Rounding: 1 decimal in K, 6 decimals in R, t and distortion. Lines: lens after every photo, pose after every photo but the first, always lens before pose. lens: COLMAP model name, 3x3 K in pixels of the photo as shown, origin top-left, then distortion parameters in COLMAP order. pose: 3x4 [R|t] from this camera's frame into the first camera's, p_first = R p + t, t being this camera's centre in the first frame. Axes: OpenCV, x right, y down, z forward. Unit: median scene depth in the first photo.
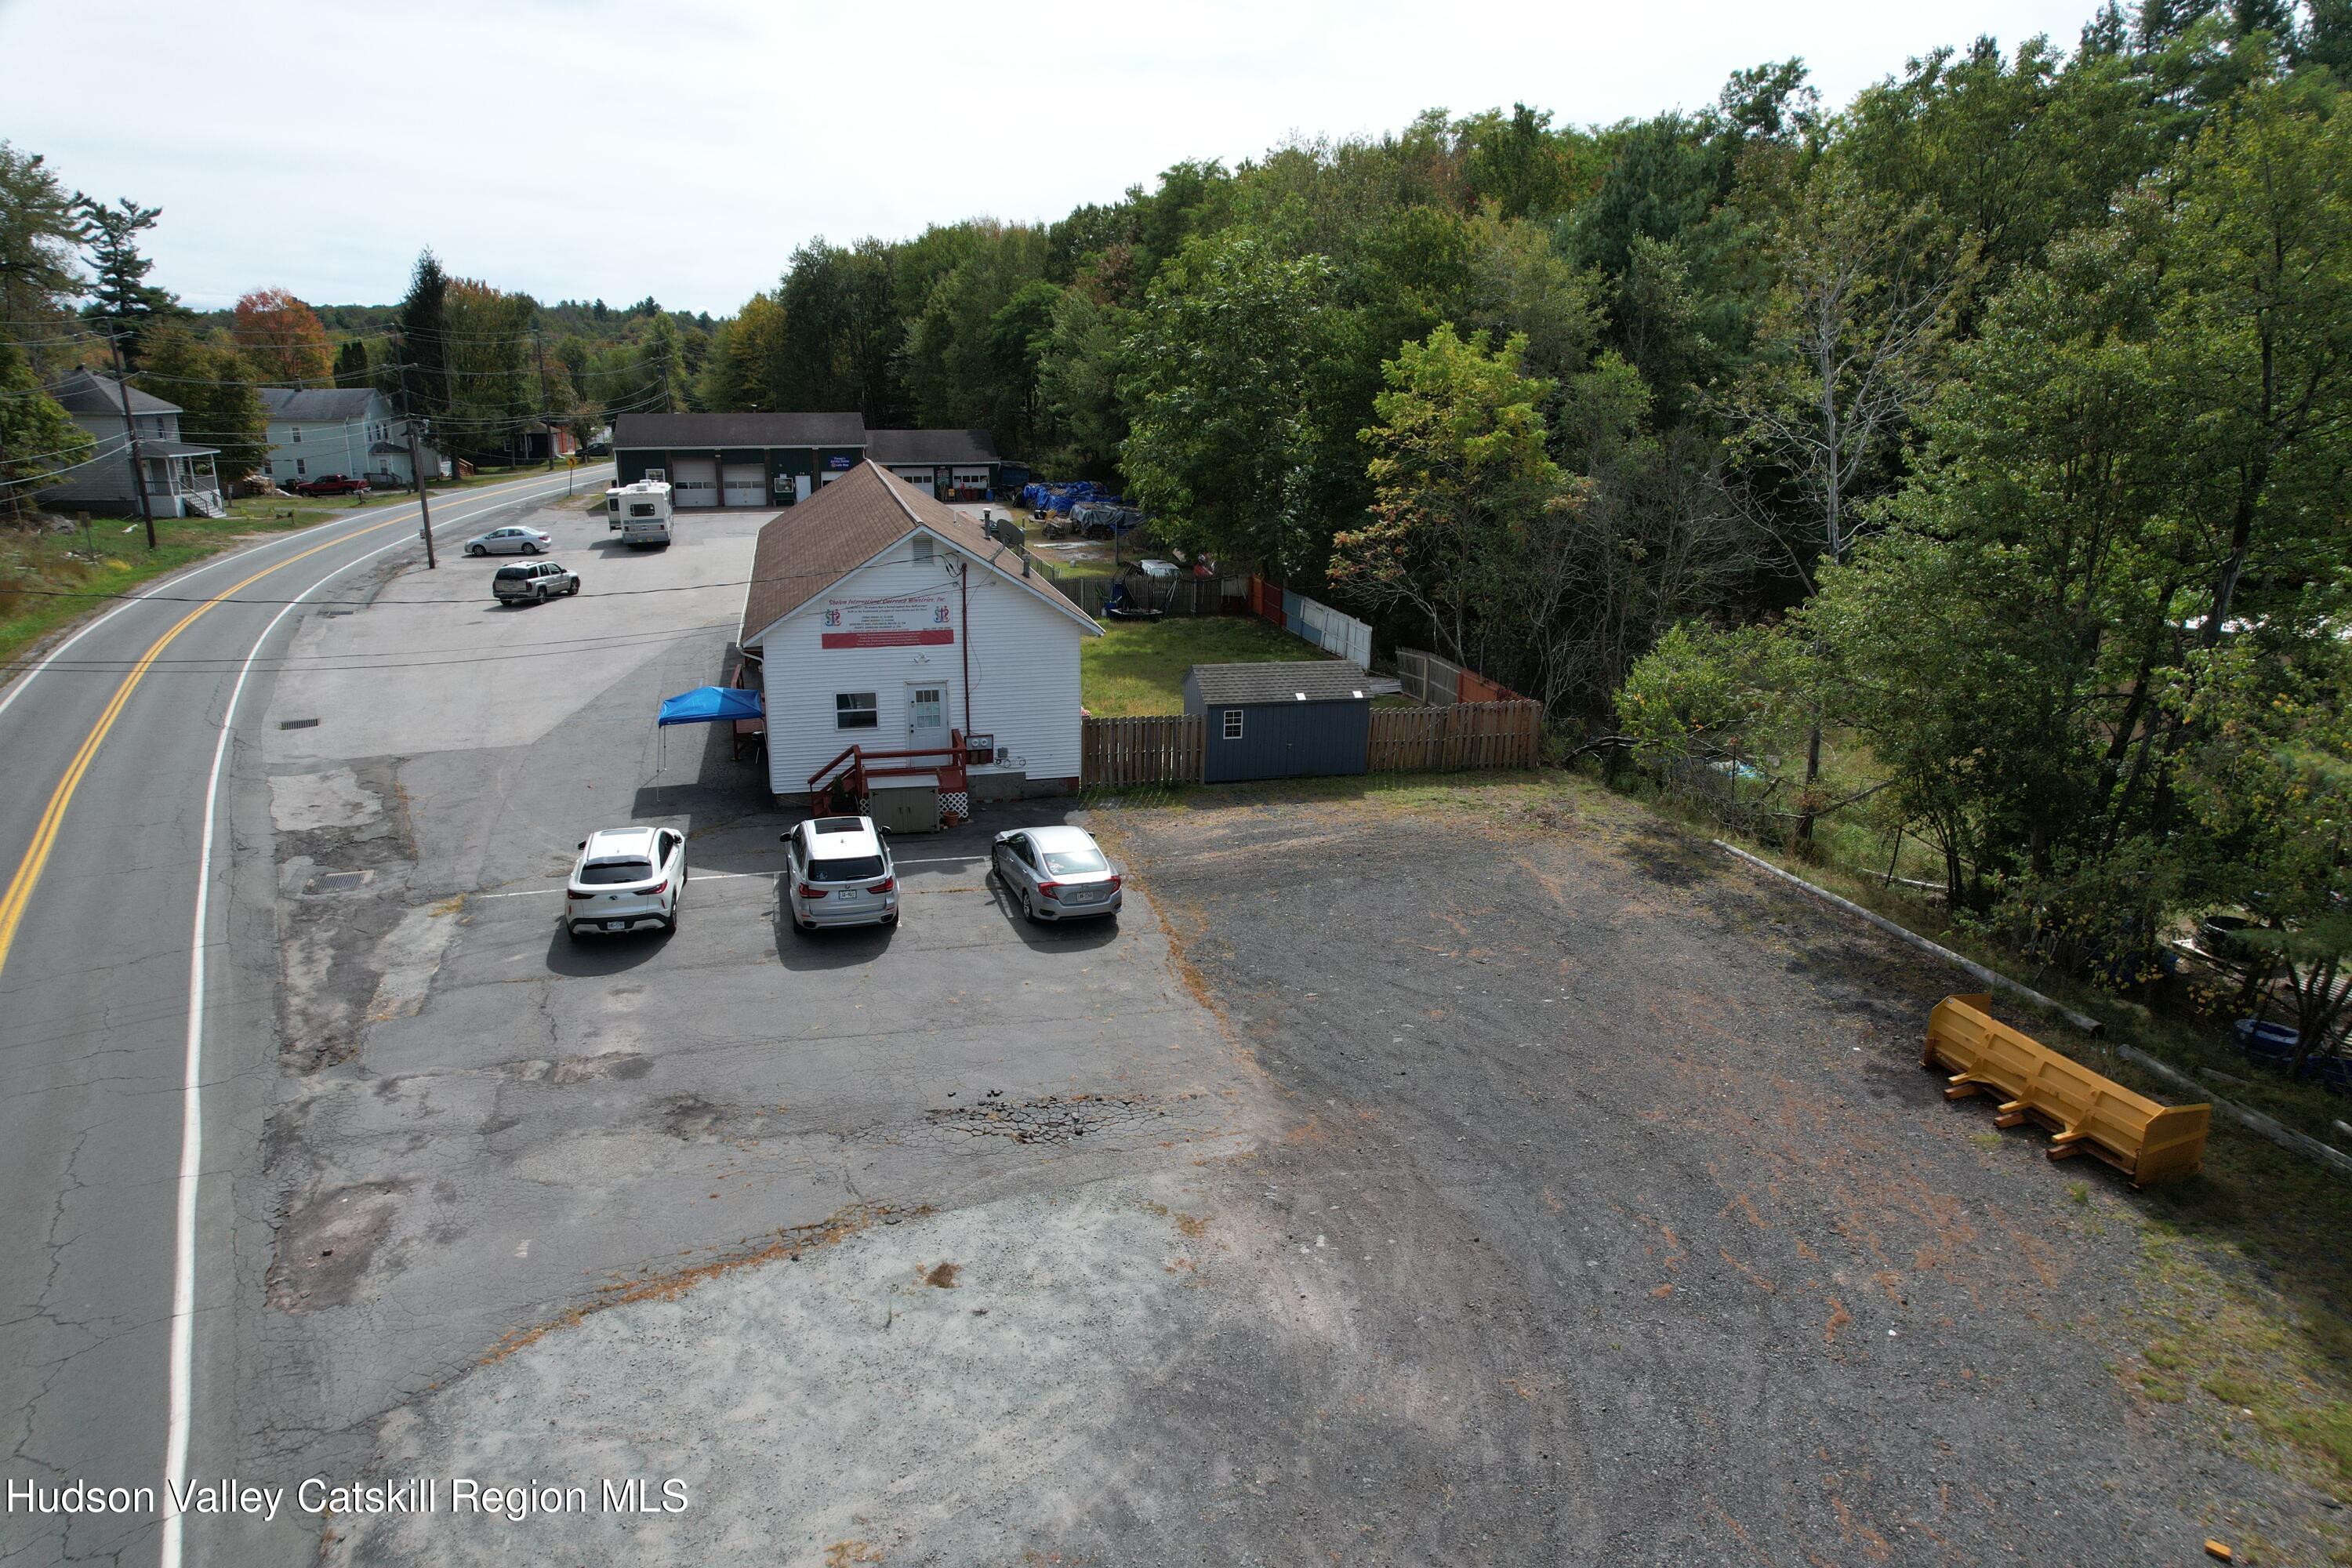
lens RADIAL K [[1491.1, 0, 1176.0], [0, 1491.1, 784.0], [0, 0, 1]] dist [-0.048067, 0.001884]
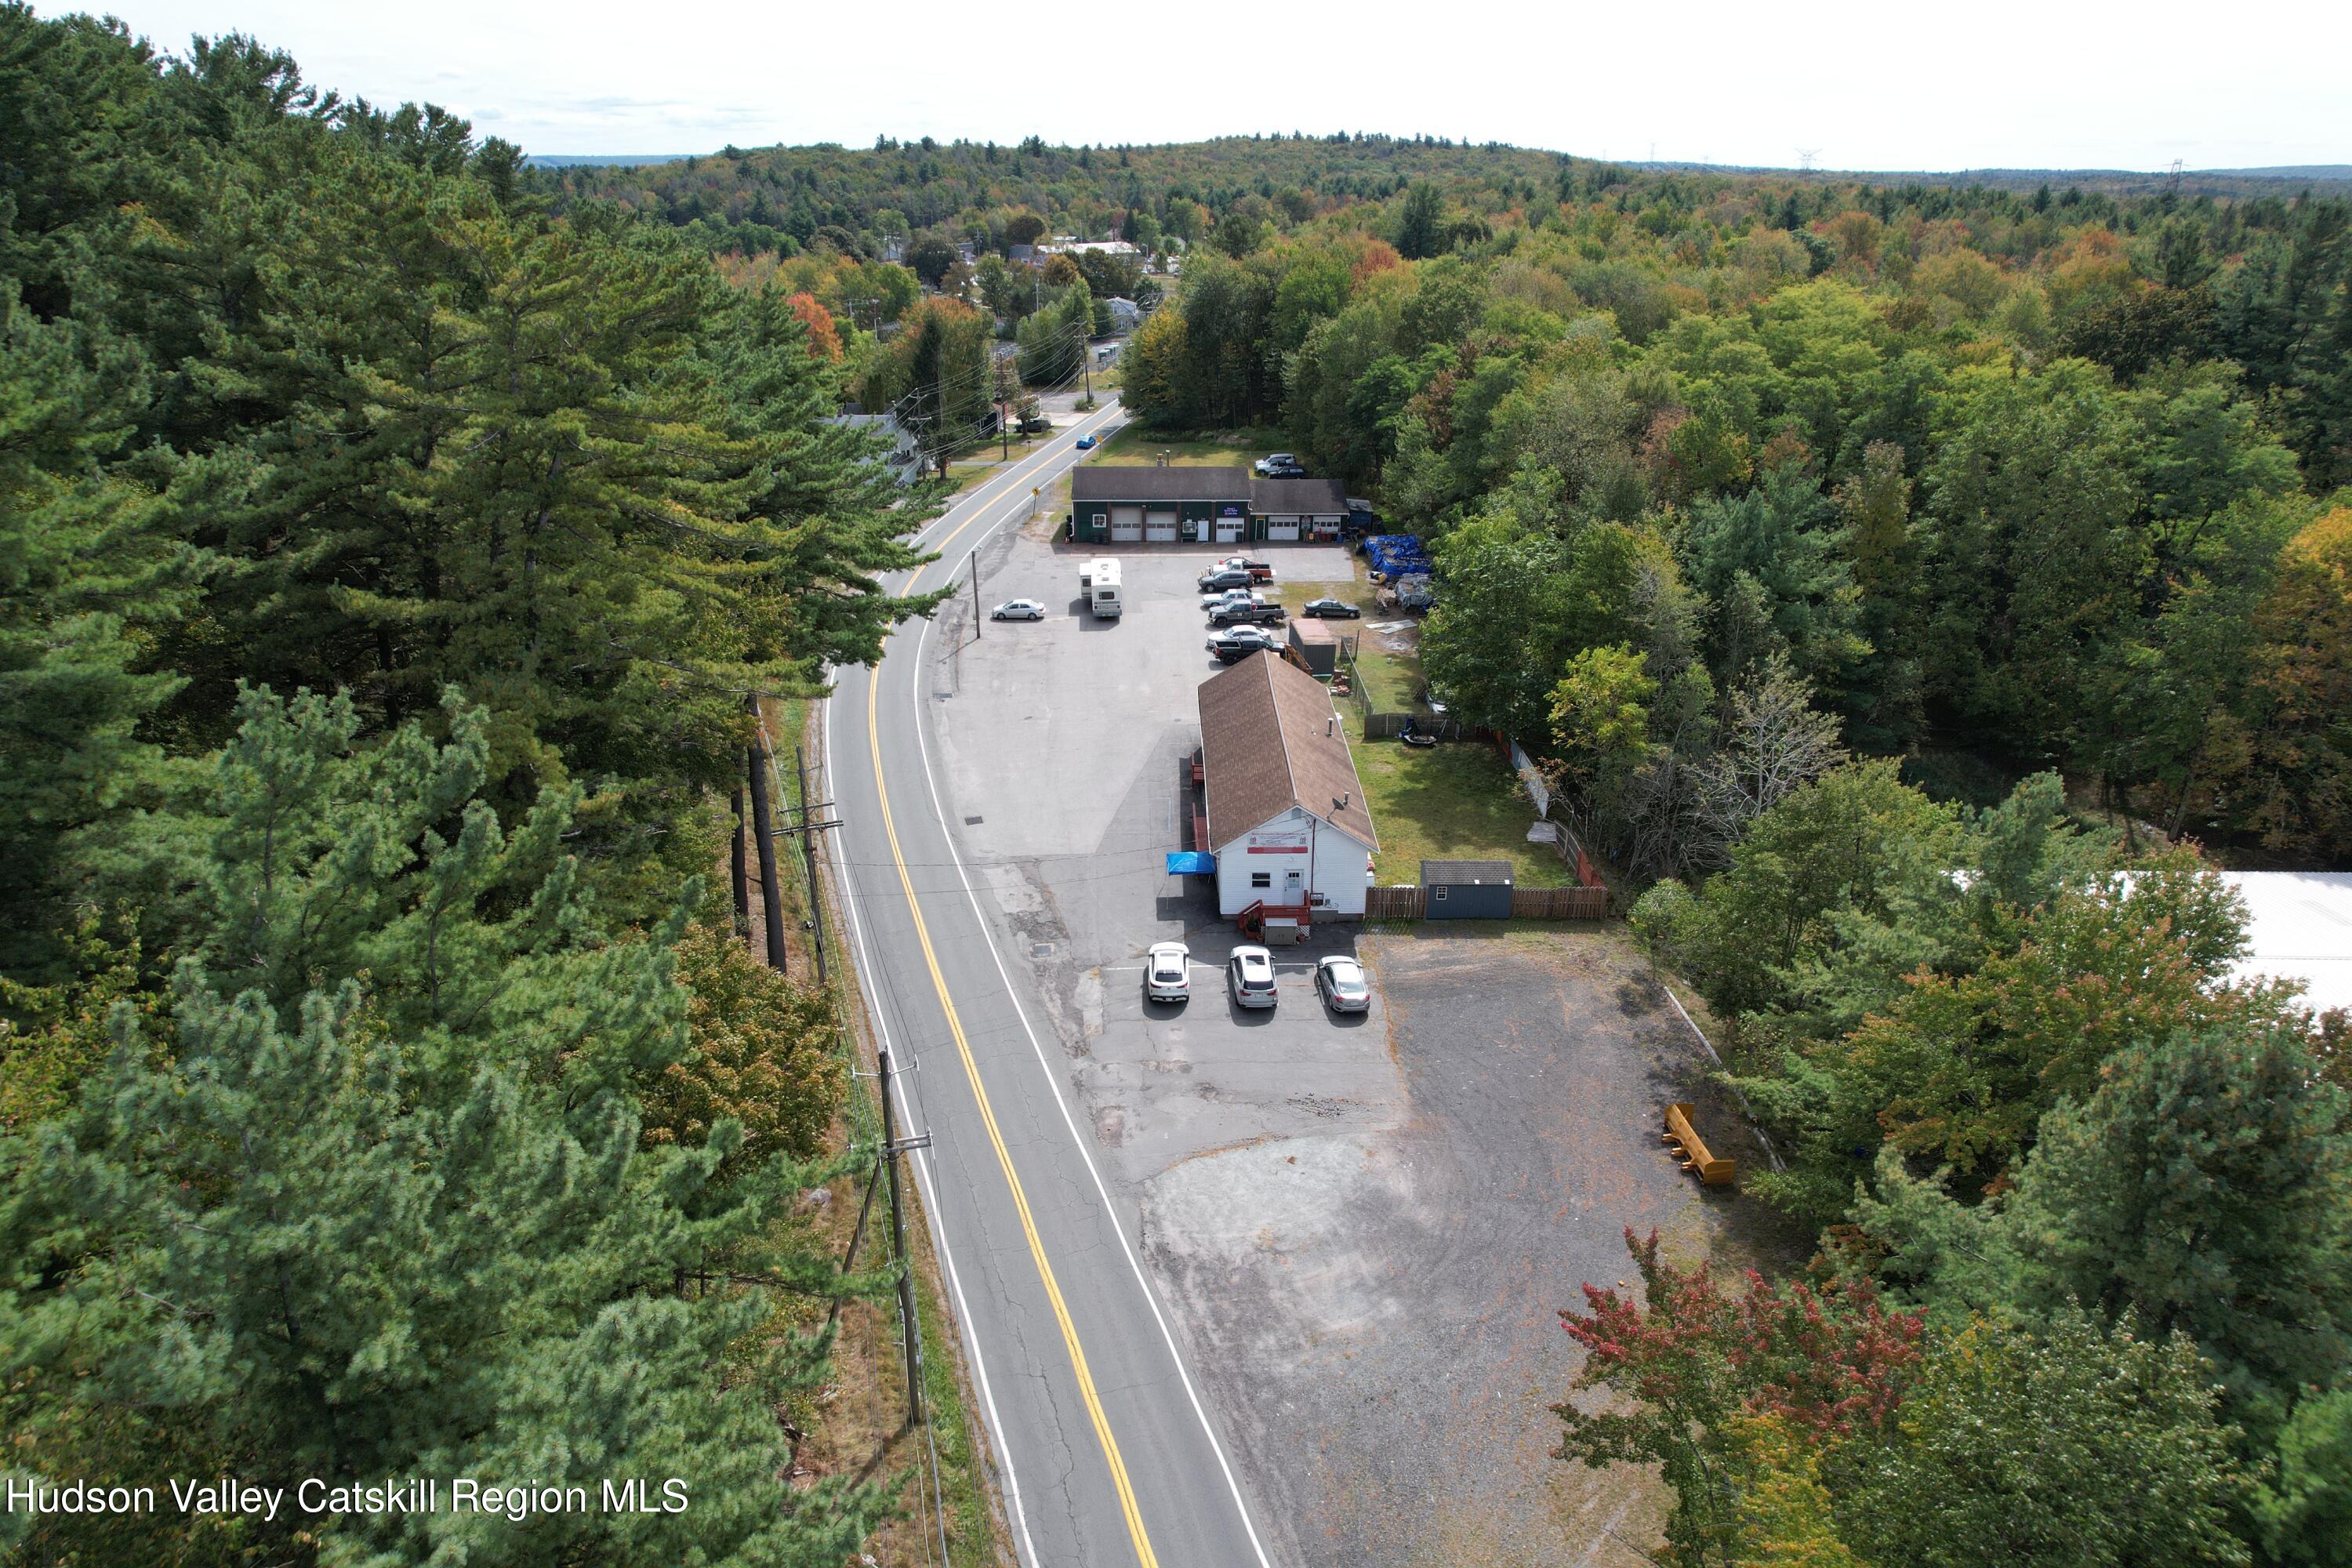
lens RADIAL K [[1491.1, 0, 1176.0], [0, 1491.1, 784.0], [0, 0, 1]] dist [-0.048067, 0.001884]
pose [[0.972758, 0.085919, -0.215312, 0.122353], [-0.057764, 0.989322, 0.133813, -0.486232], [0.224510, -0.117731, 0.967334, -1.137048]]
